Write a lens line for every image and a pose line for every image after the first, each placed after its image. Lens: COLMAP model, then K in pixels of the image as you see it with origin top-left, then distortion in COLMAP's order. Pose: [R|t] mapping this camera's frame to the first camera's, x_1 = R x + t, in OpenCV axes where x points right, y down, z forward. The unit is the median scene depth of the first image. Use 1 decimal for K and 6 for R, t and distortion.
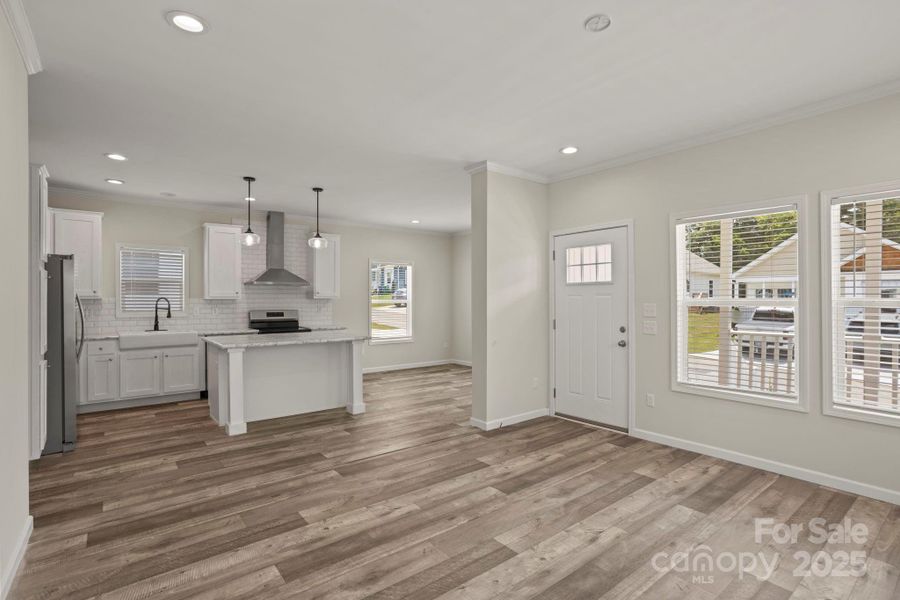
lens RADIAL K [[434.3, 0, 454.8], [0, 434.3, 305.2], [0, 0, 1]] dist [-0.027651, 0.001659]
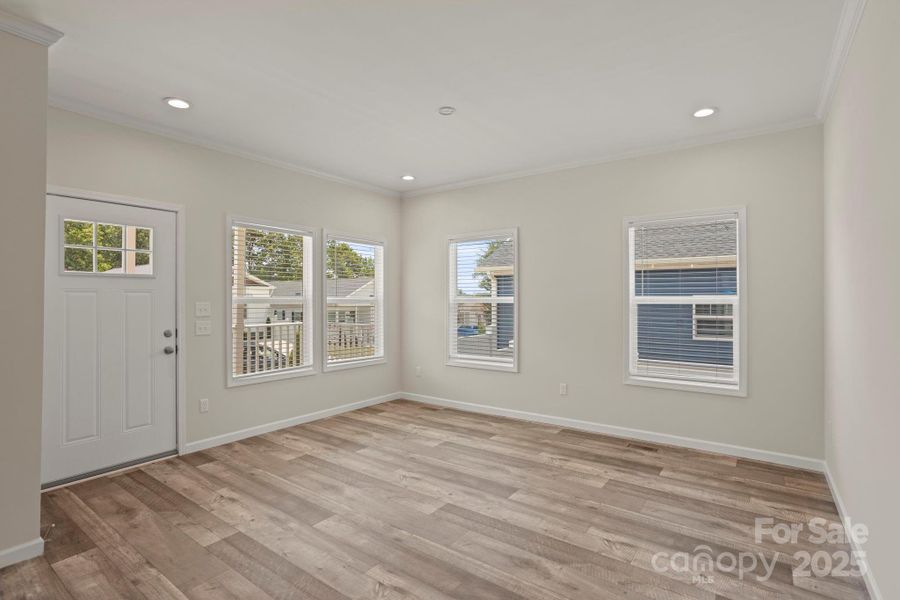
lens RADIAL K [[434.3, 0, 450.8], [0, 434.3, 298.9], [0, 0, 1]] dist [-0.027651, 0.001659]
pose [[-0.253444, -0.001827, 0.967348, -0.559108], [0.012553, 0.999908, 0.005178, -0.008804], [-0.967269, 0.013455, -0.253398, 0.687538]]
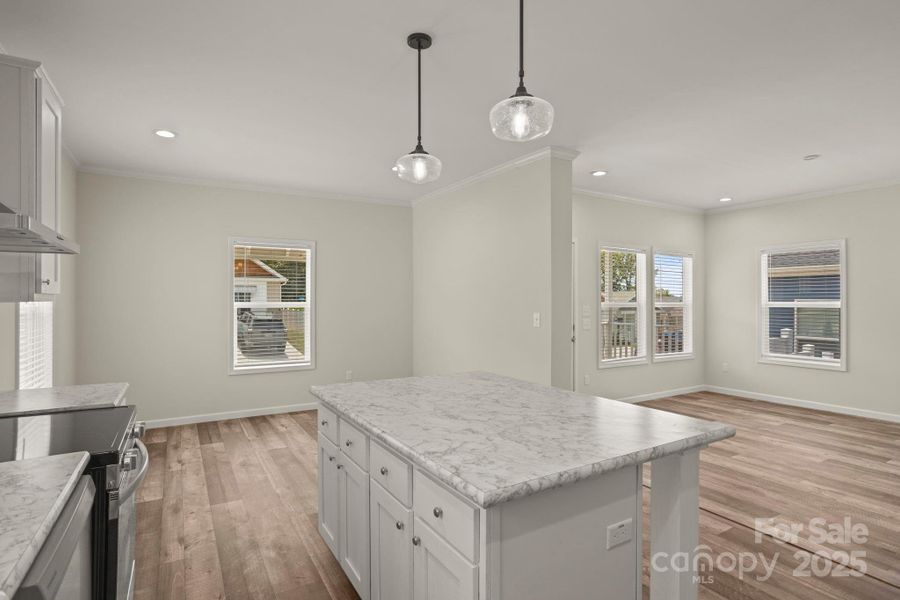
lens RADIAL K [[464.9, 0, 448.3], [0, 464.9, 294.8], [0, 0, 1]] dist [-0.021949, 0.005365]
pose [[0.139673, 0.012891, 0.990114, -0.947066], [0.011678, 0.999824, -0.014665, -0.019684], [-0.990129, 0.013611, 0.139498, 1.155282]]
